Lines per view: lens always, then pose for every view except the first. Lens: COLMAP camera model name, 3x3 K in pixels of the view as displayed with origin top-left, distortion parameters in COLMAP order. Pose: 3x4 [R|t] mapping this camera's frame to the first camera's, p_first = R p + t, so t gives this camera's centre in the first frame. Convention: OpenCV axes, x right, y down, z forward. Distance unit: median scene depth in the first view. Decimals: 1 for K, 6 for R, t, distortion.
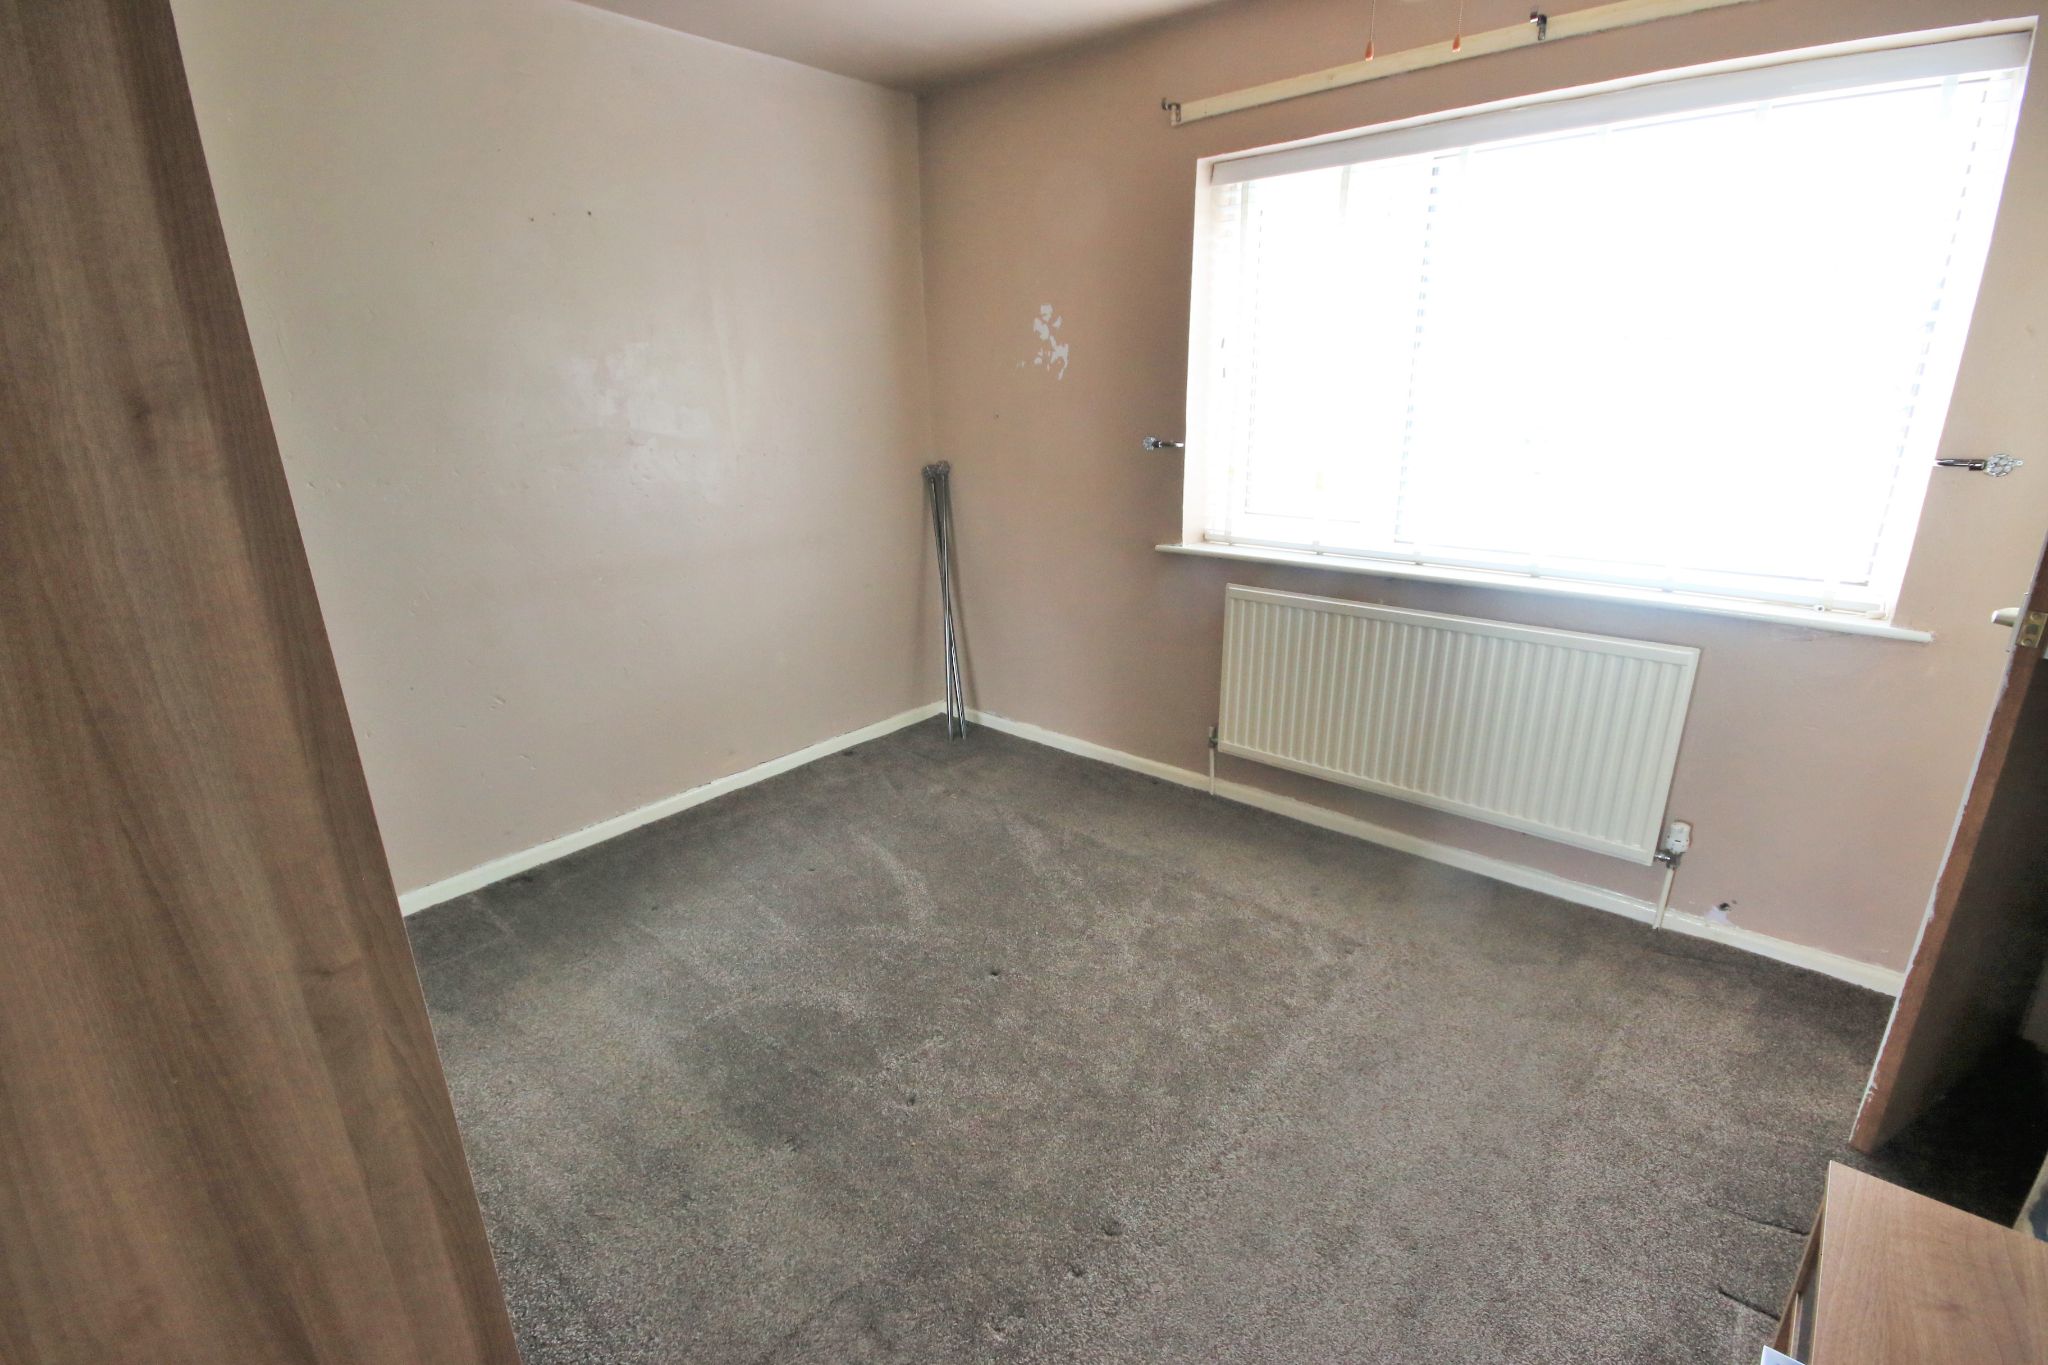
lens RADIAL K [[937.0, 0, 1032.5], [0, 937.0, 687.8], [0, 0, 1]] dist [-0.001305, 0.000018]
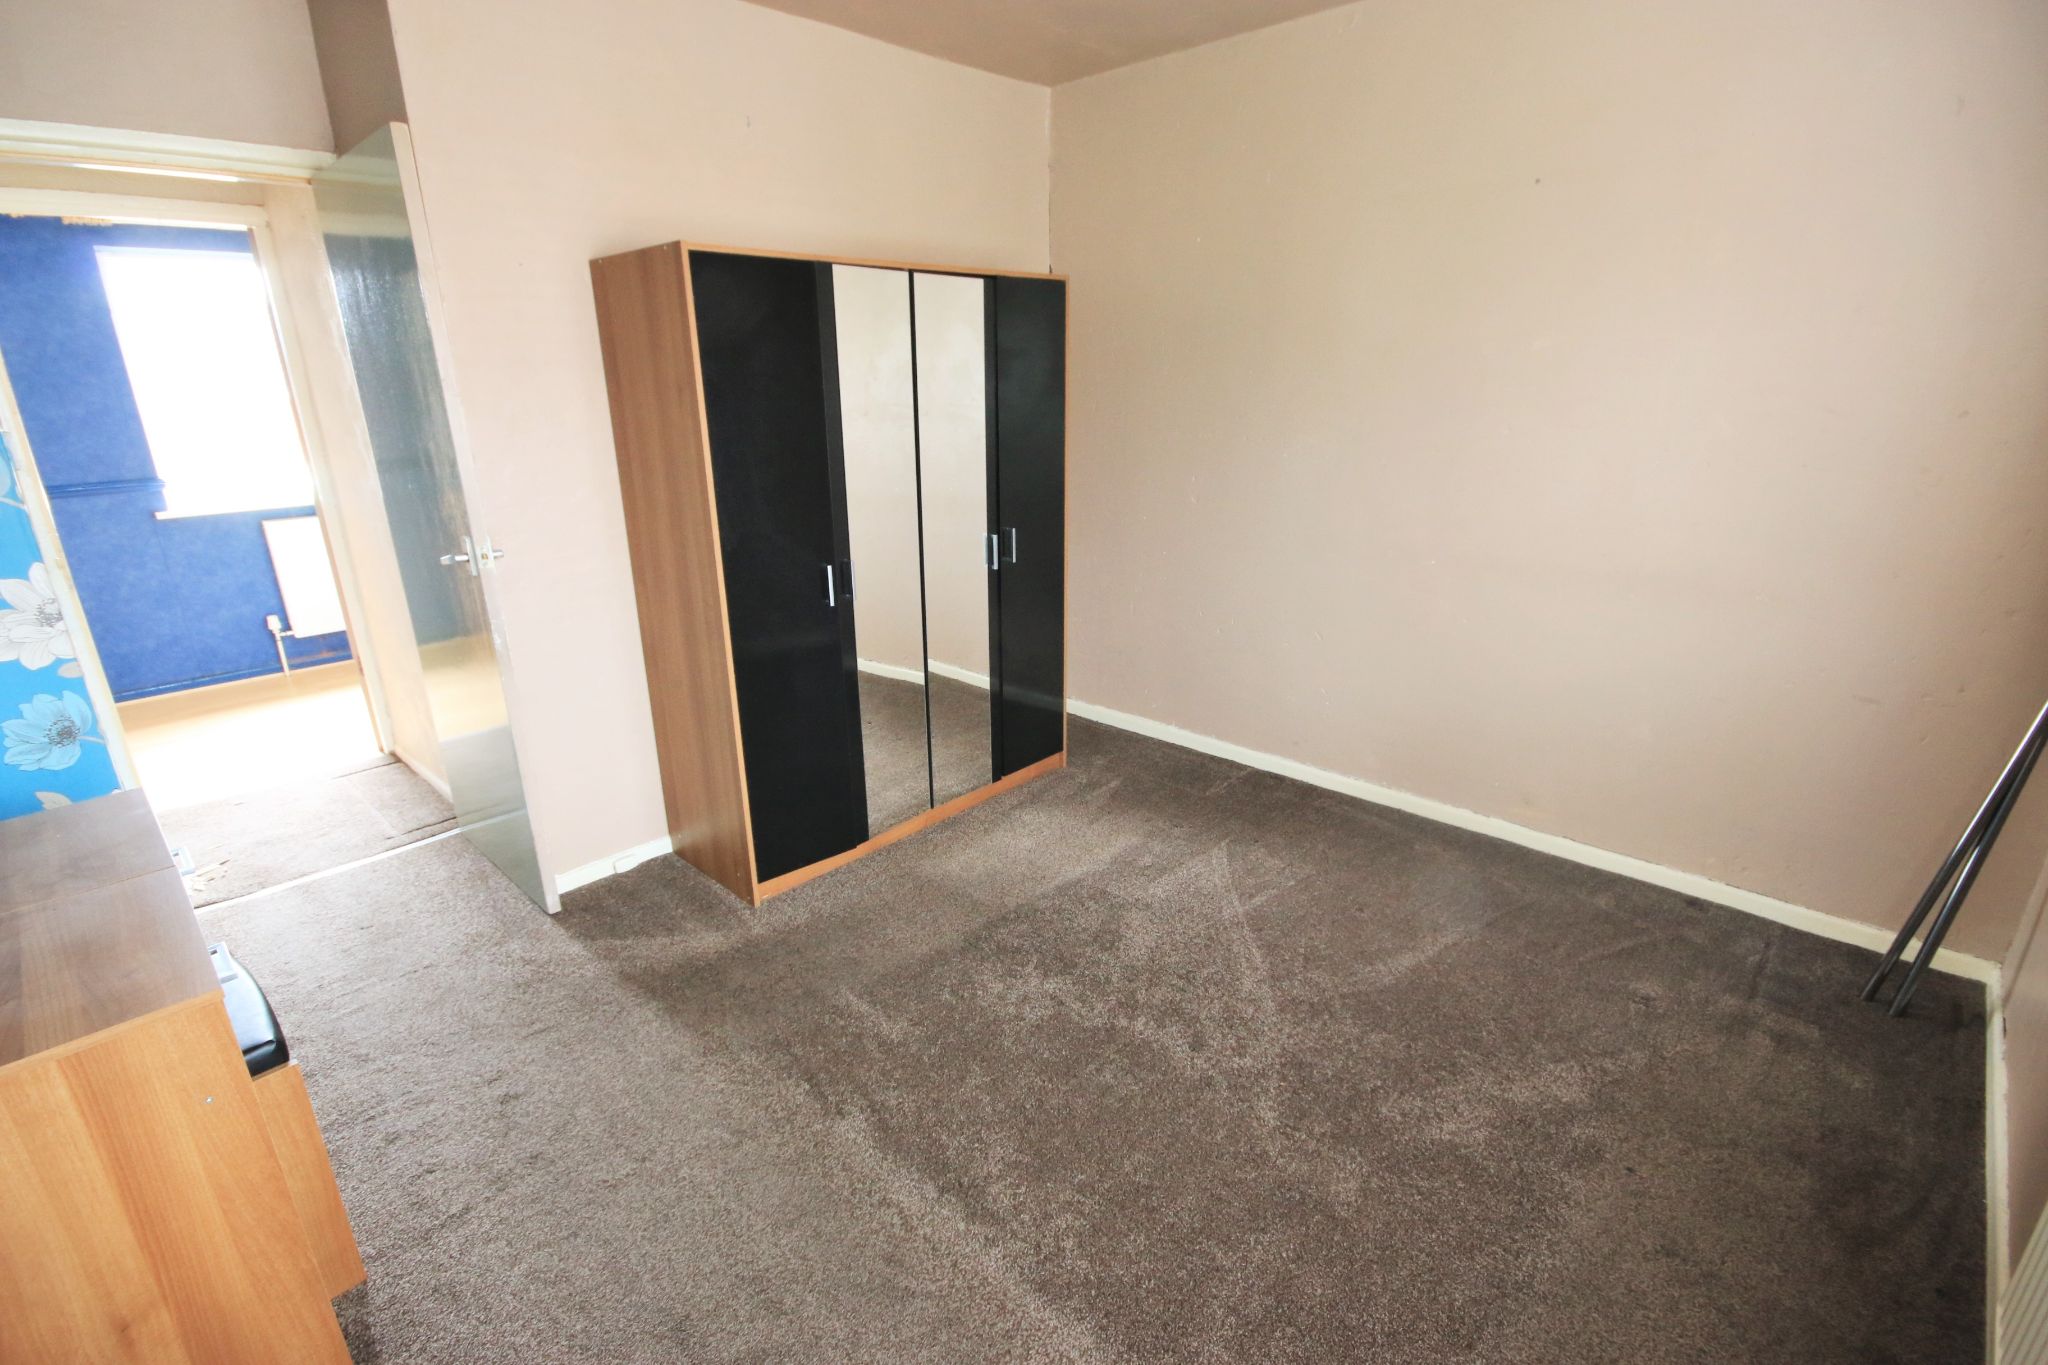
lens RADIAL K [[937.0, 0, 1028.7], [0, 937.0, 681.7], [0, 0, 1]] dist [-0.001305, 0.000018]
pose [[-0.052710, 0.331987, -0.941810, 0.570902], [-0.294287, 0.896074, 0.332336, -0.216580], [0.954263, 0.294680, 0.050467, 0.567360]]
